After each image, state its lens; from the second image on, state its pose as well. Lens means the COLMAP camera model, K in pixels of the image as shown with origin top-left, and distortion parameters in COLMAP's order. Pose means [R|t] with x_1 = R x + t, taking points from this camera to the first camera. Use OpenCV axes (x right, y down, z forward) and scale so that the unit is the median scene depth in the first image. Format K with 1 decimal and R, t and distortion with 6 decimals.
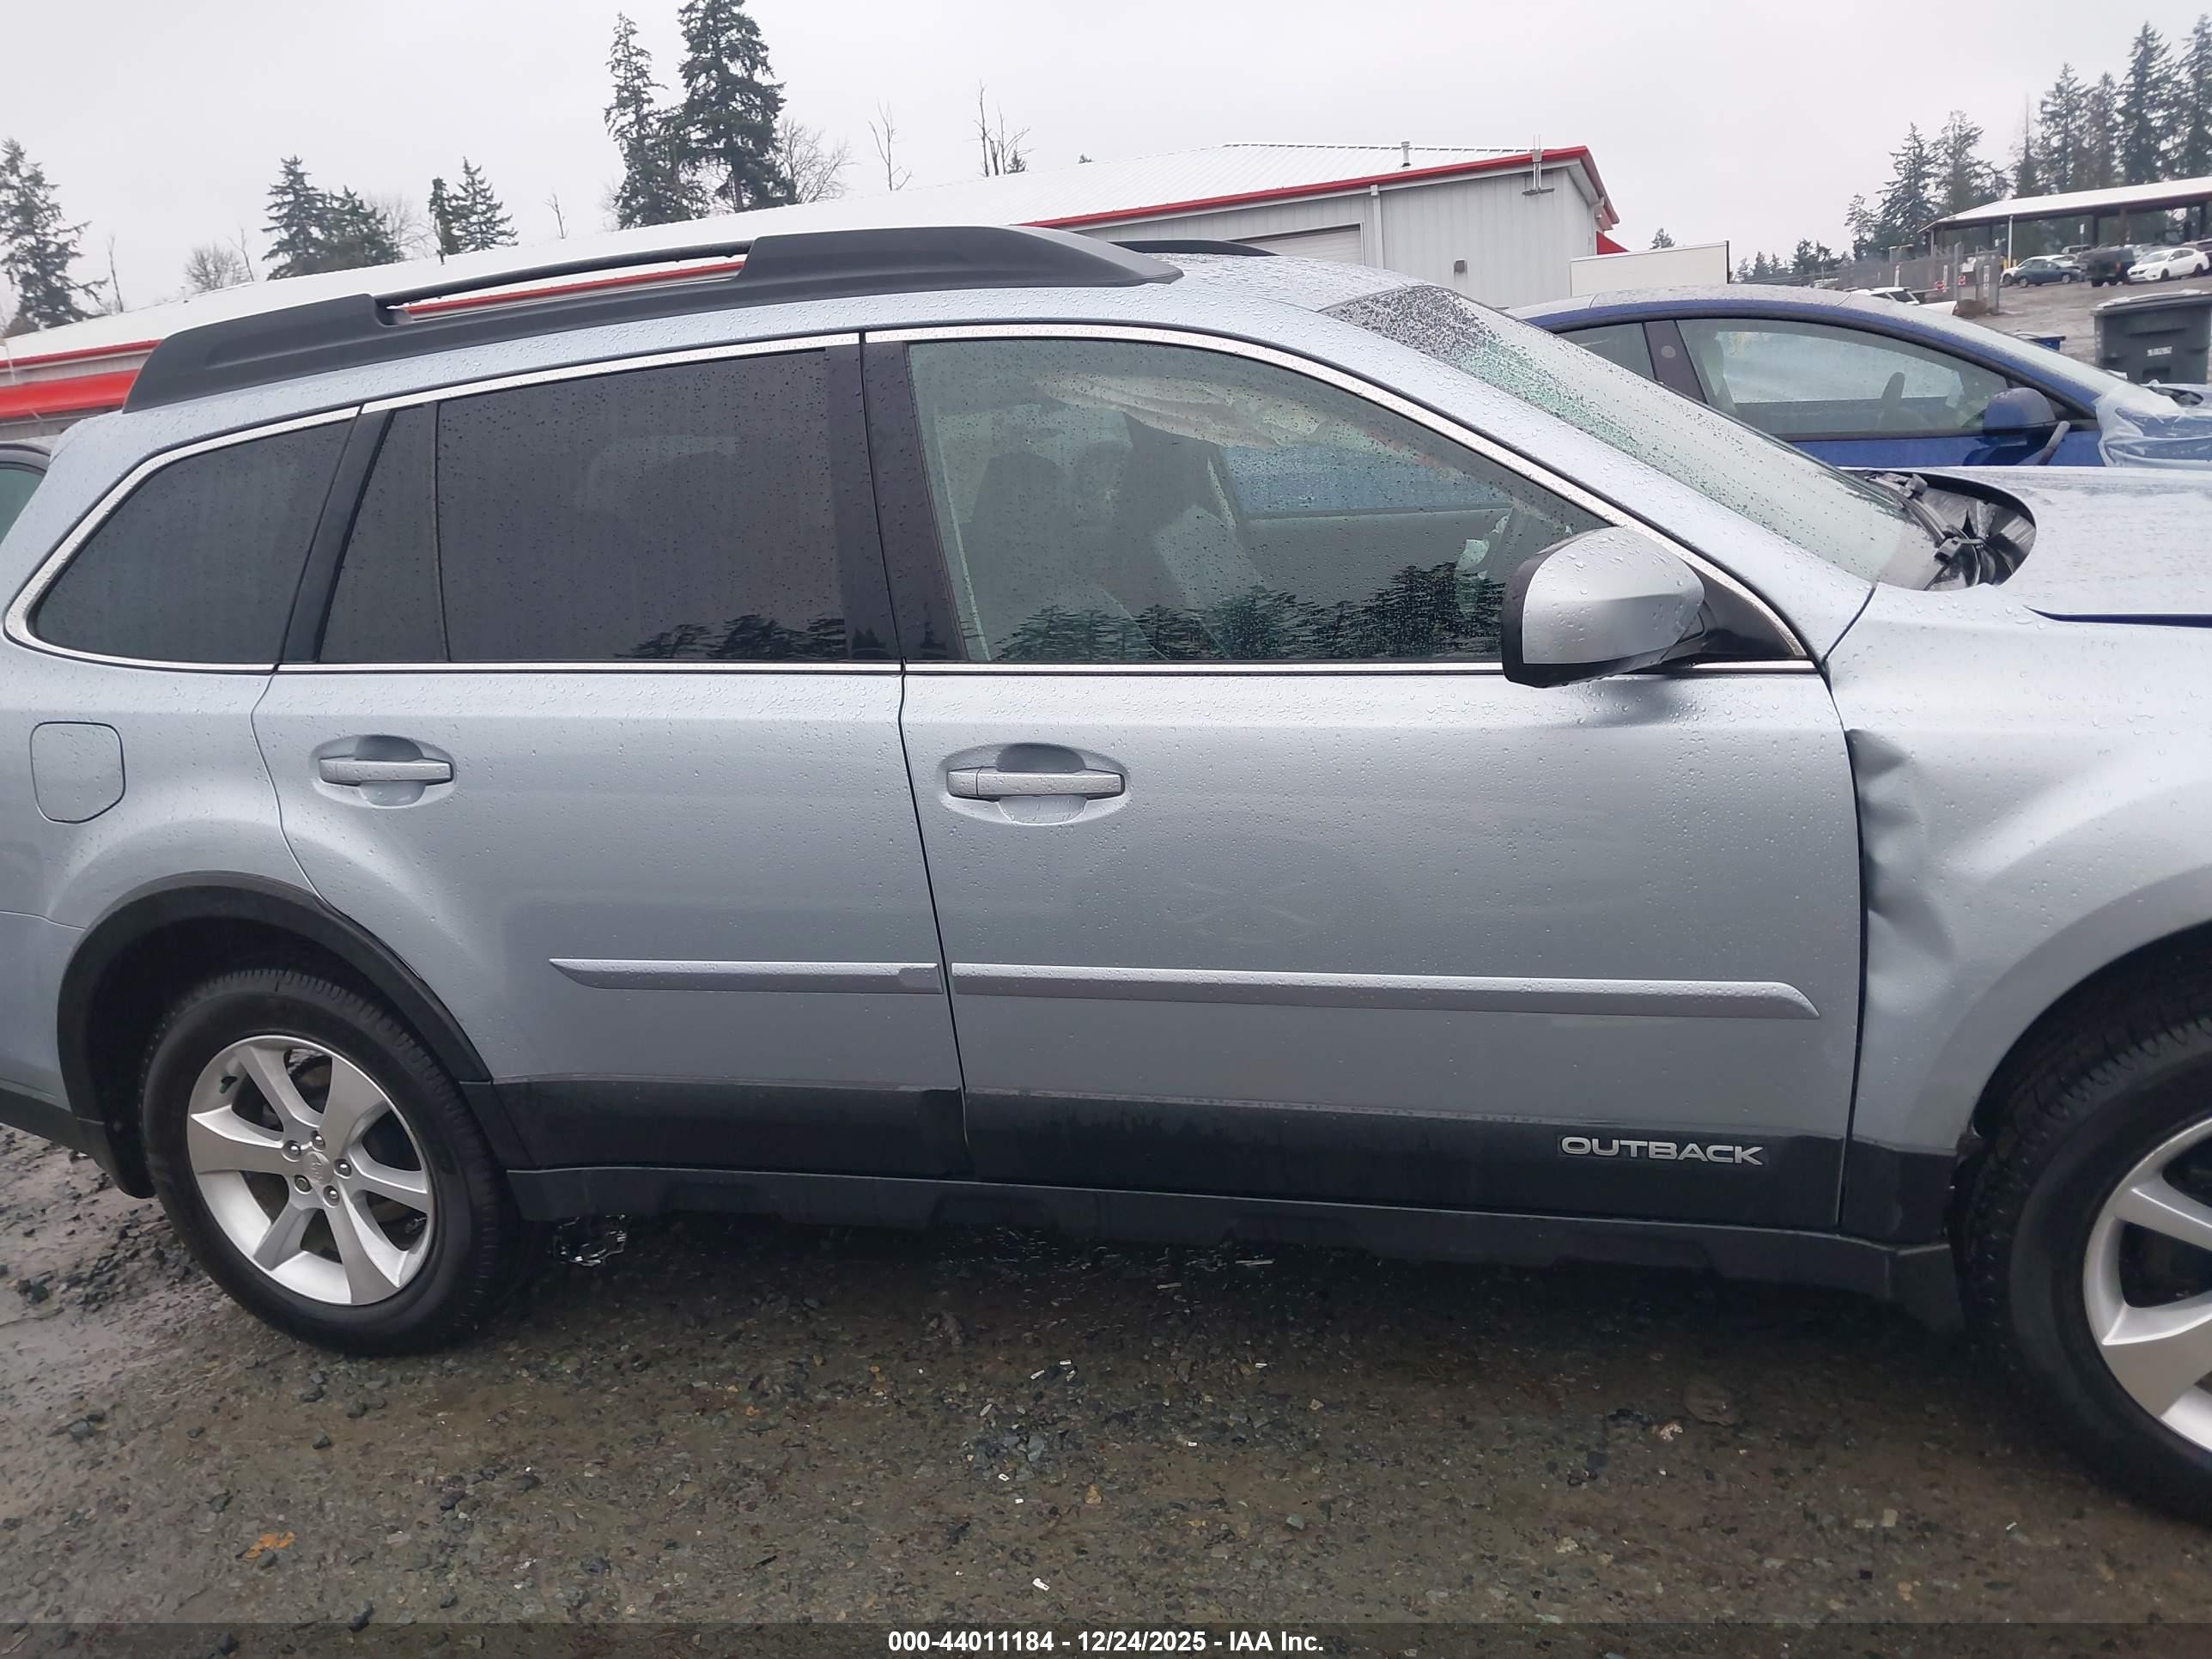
lens RADIAL K [[1846.5, 0, 1106.0], [0, 1846.5, 829.5], [0, 0, 1]] dist [0.065042, -0.099957]
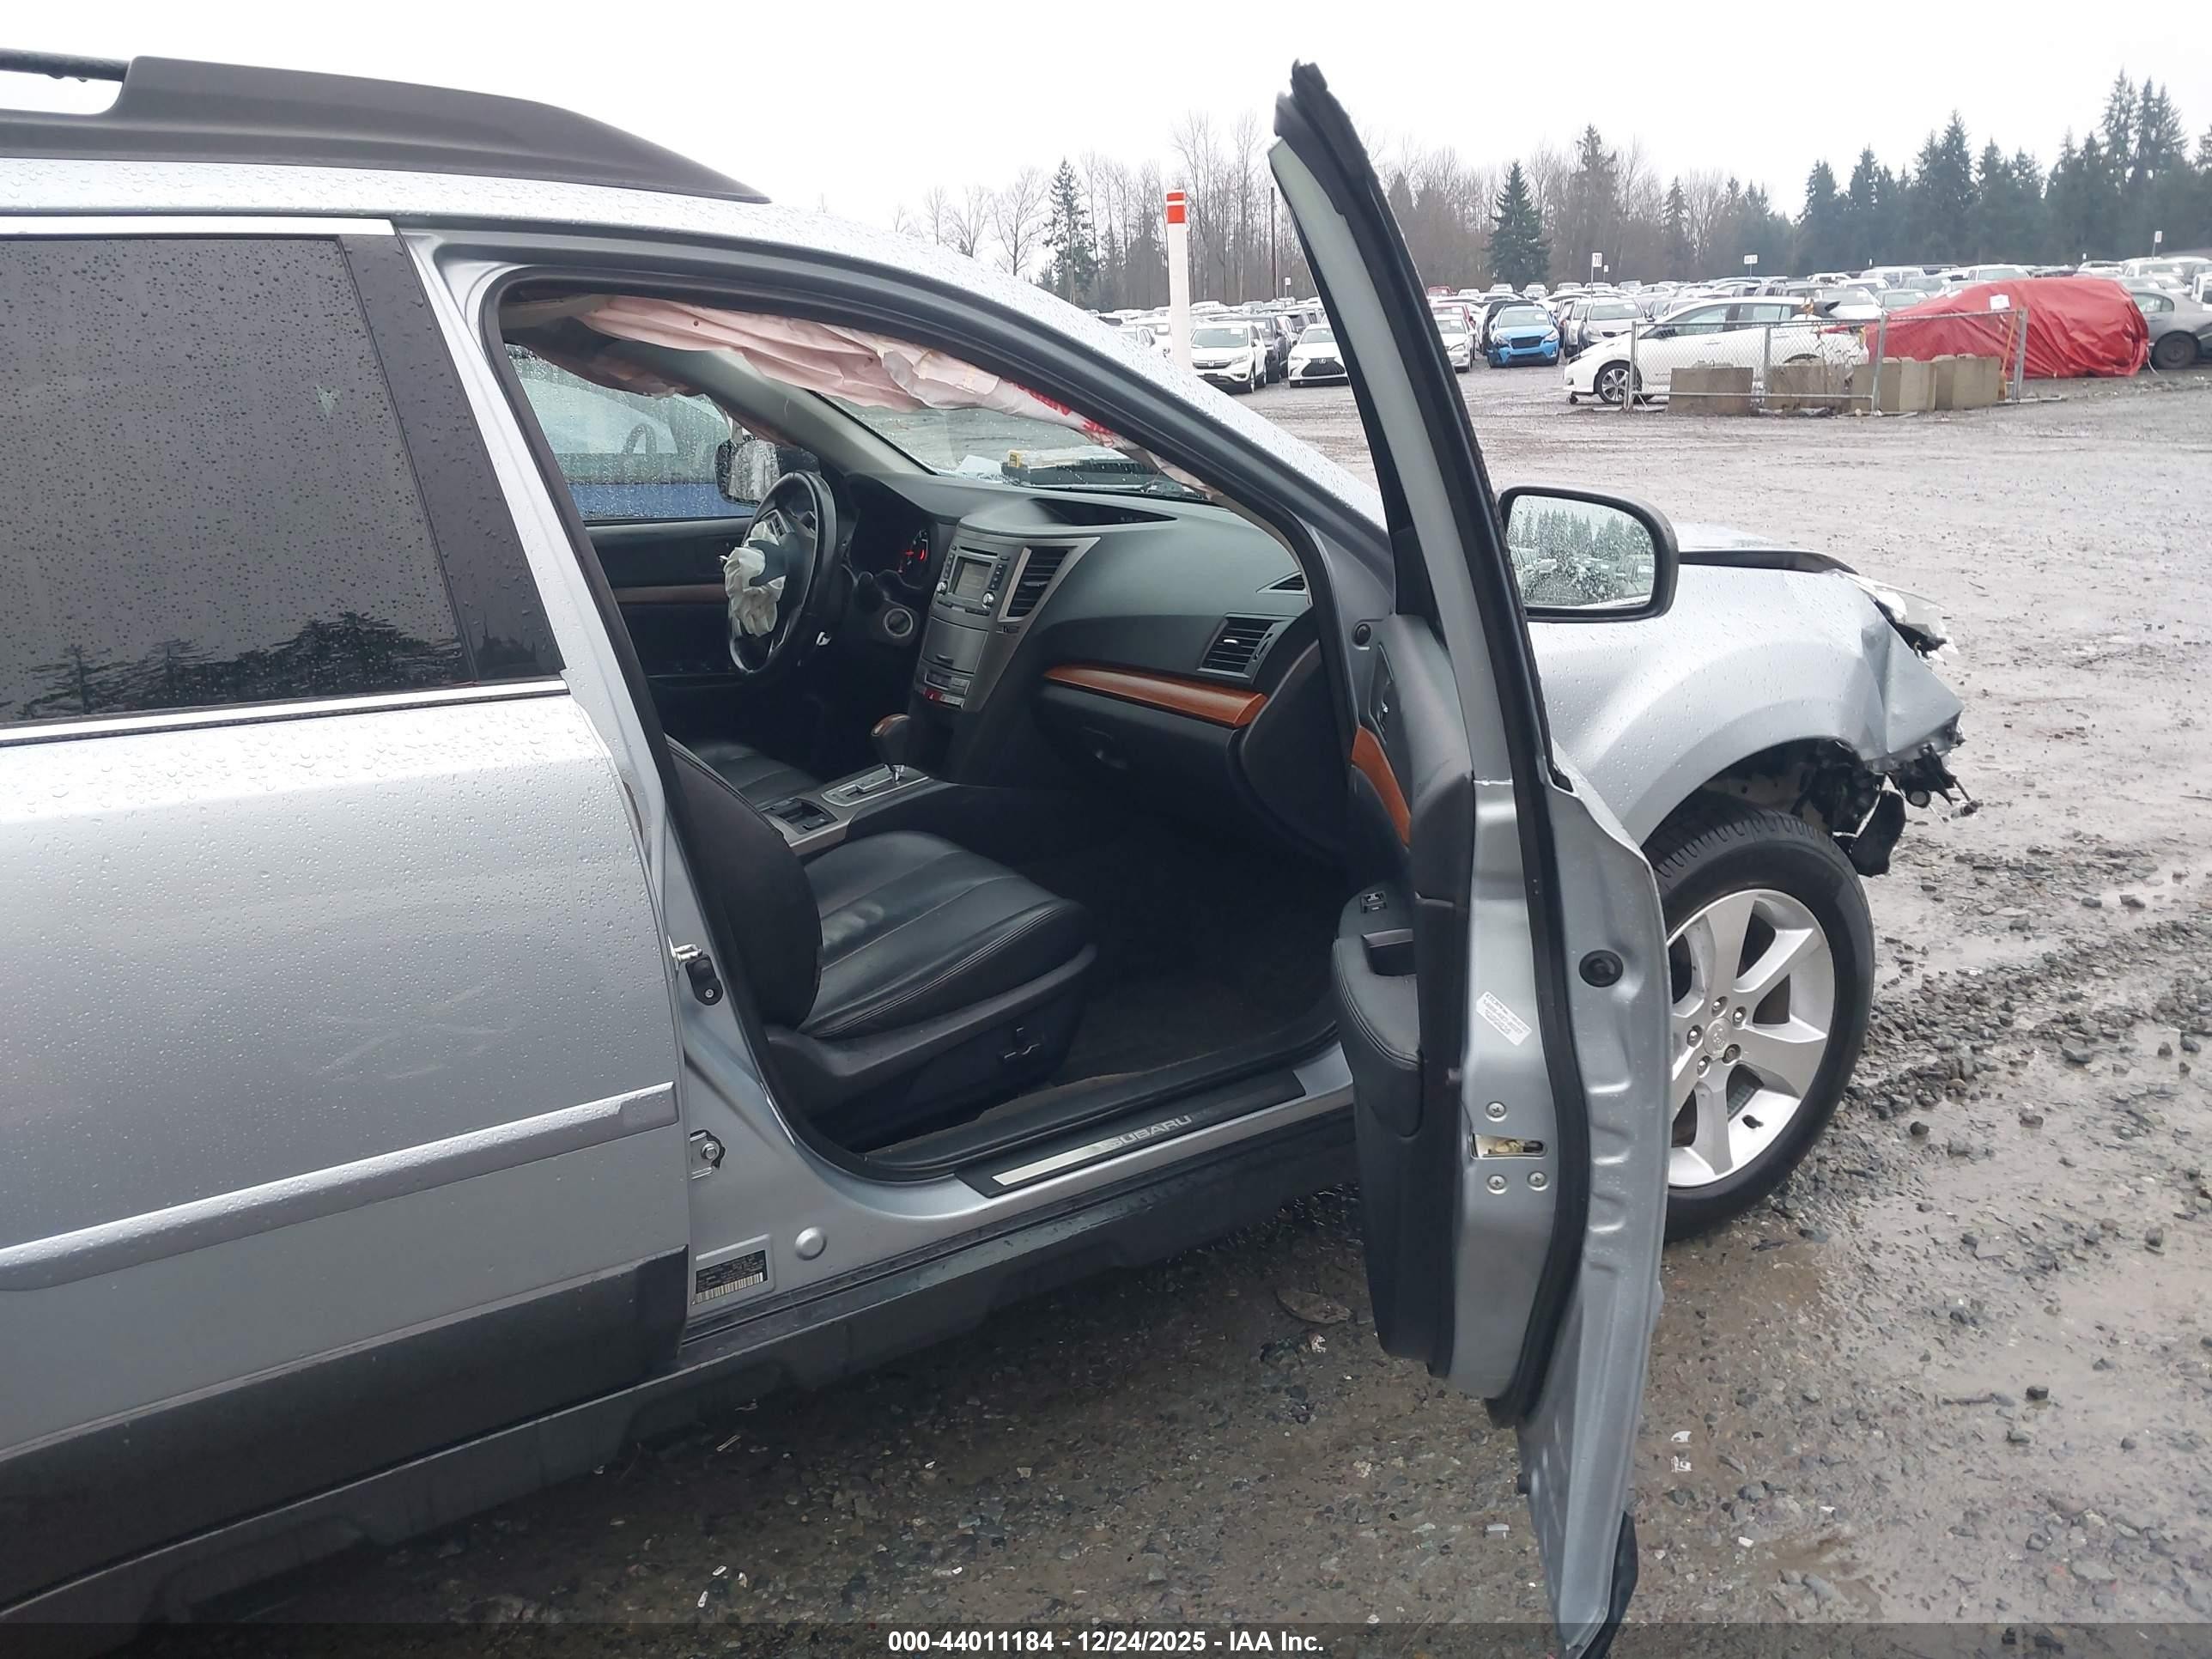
lens RADIAL K [[1784.1, 0, 1090.9], [0, 1784.1, 854.1], [0, 0, 1]] dist [-0.001413, -0.003650]
pose [[0.629774, -0.141902, 0.763707, -0.511396], [0.174045, 0.983953, 0.039302, -0.015458], [-0.757029, 0.108168, 0.644366, 0.402746]]
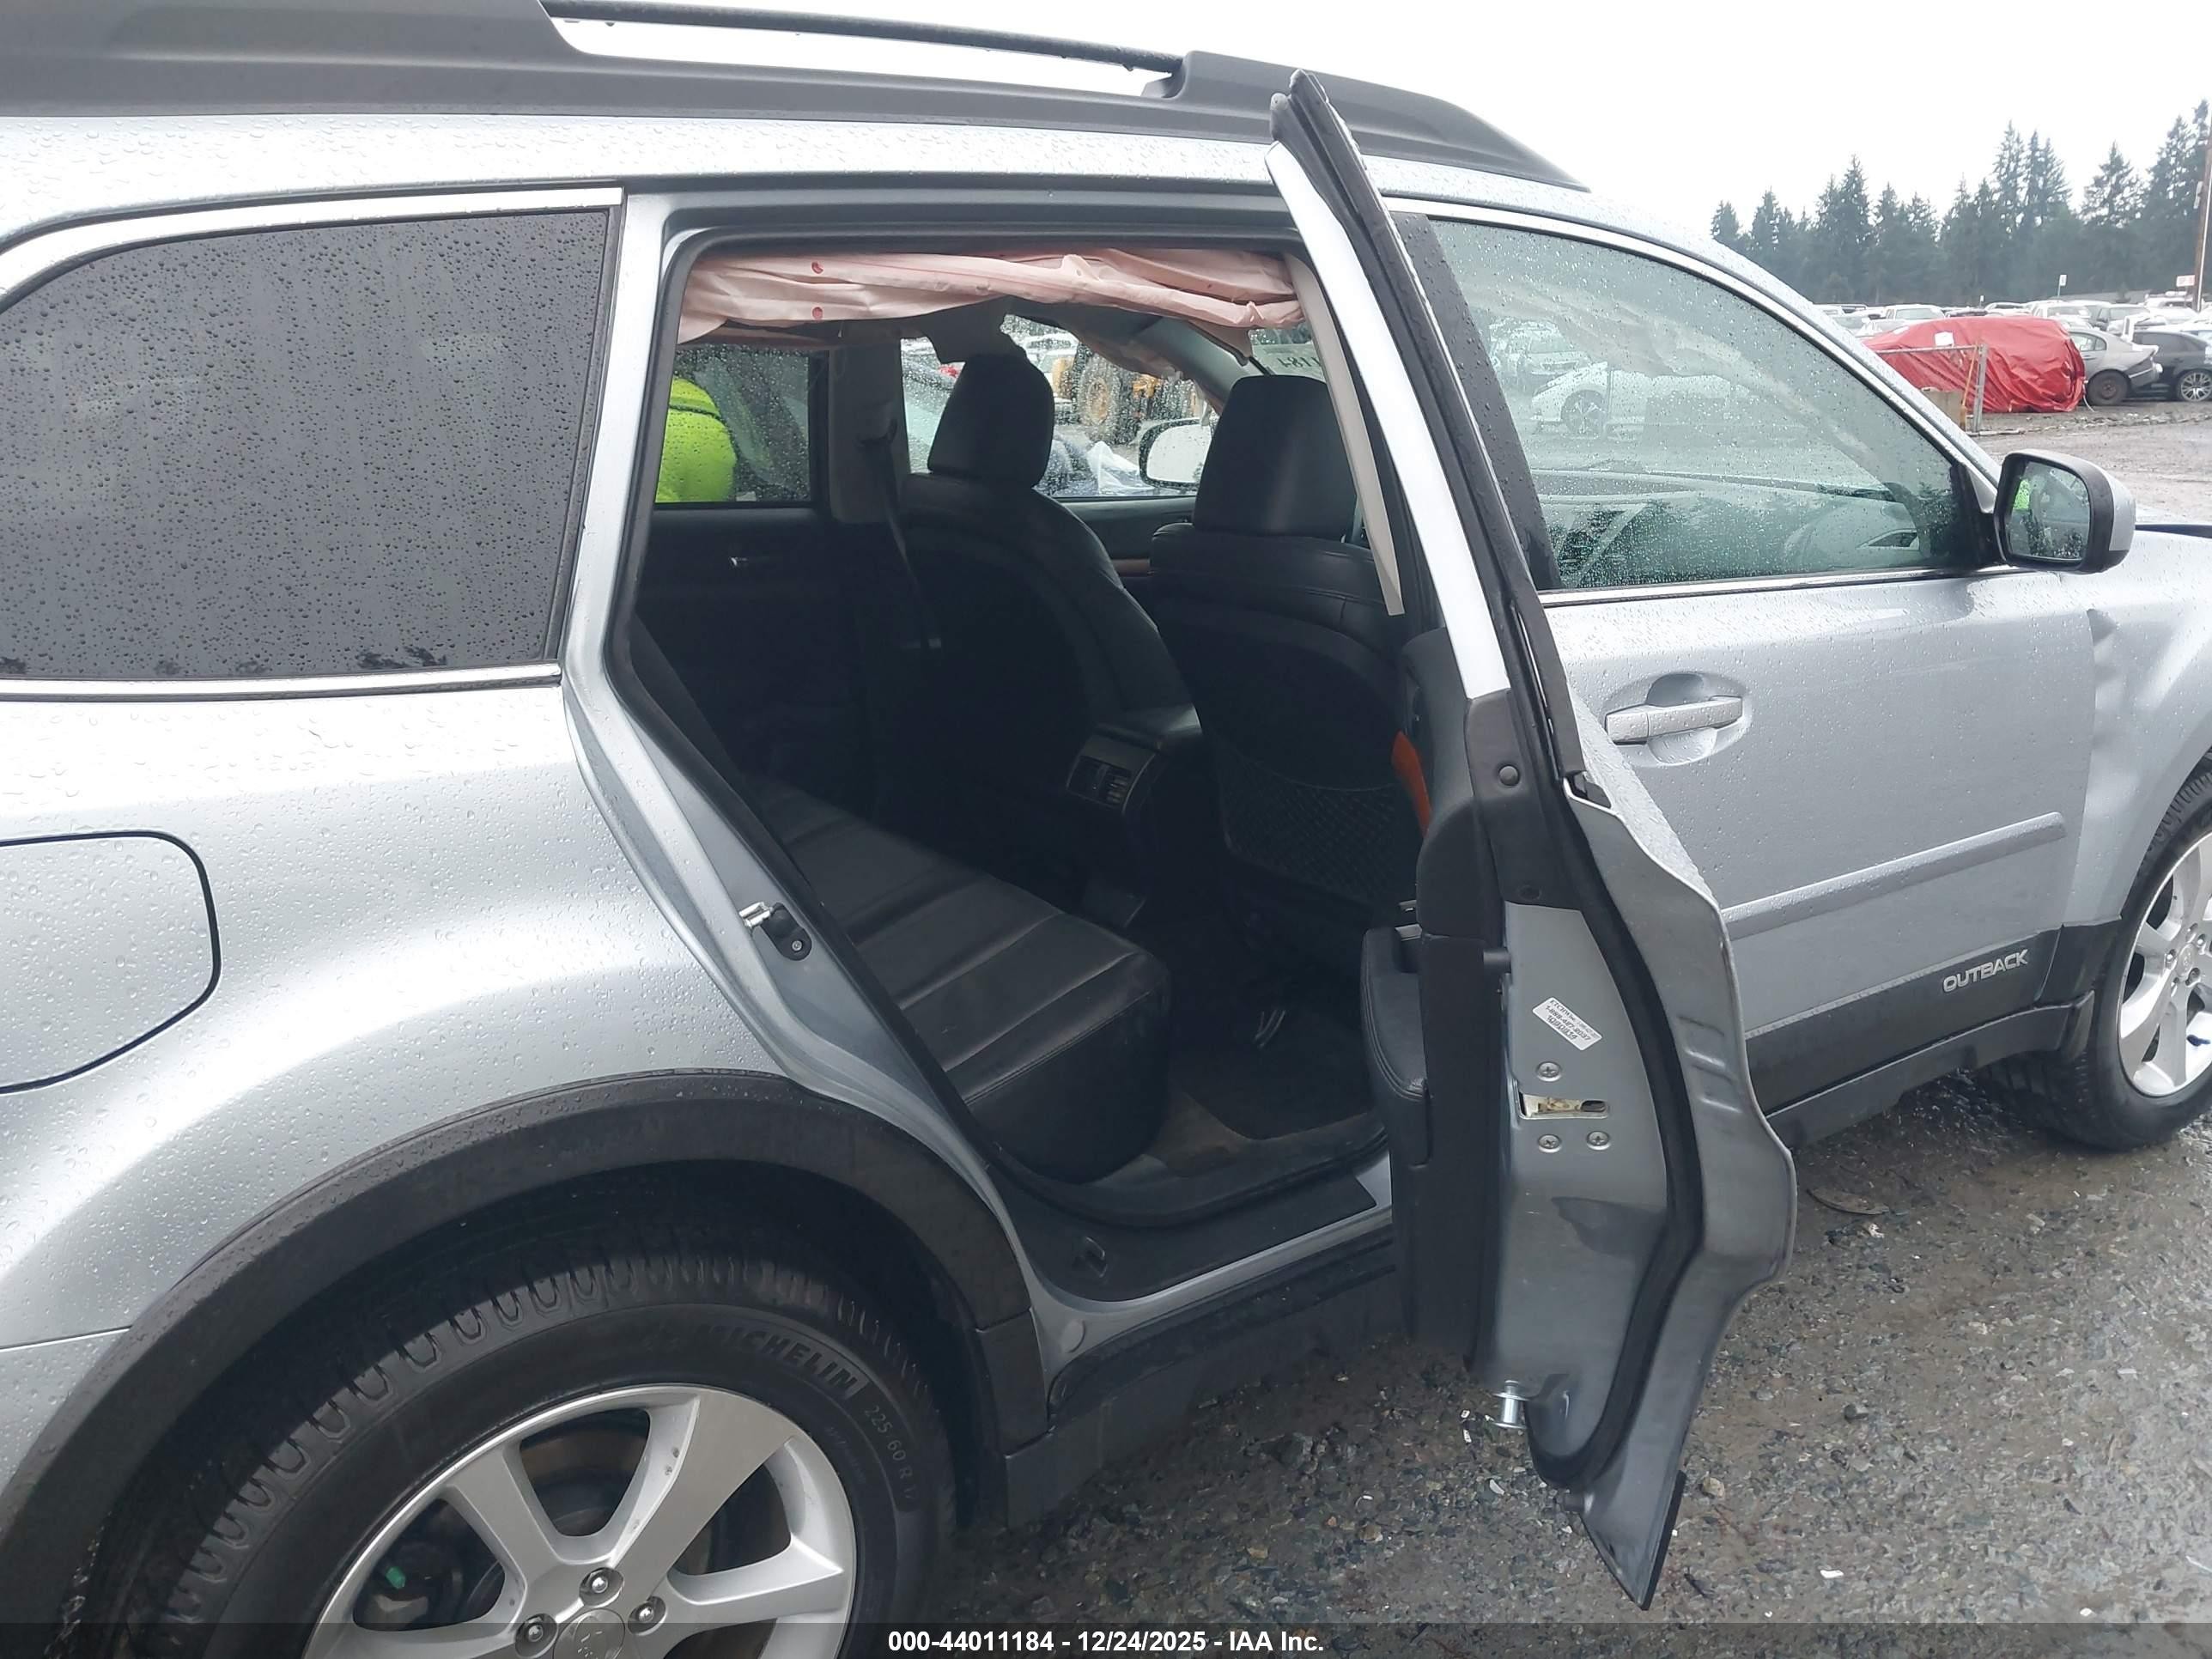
lens RADIAL K [[1763.2, 0, 1107.1], [0, 1763.2, 839.6], [0, 0, 1]] dist [0.122448, -0.175065]
pose [[0.584445, -0.122987, 0.802059, -0.853434], [0.169068, 0.985210, 0.027874, -0.035328], [-0.793625, 0.119312, 0.596594, 0.664867]]
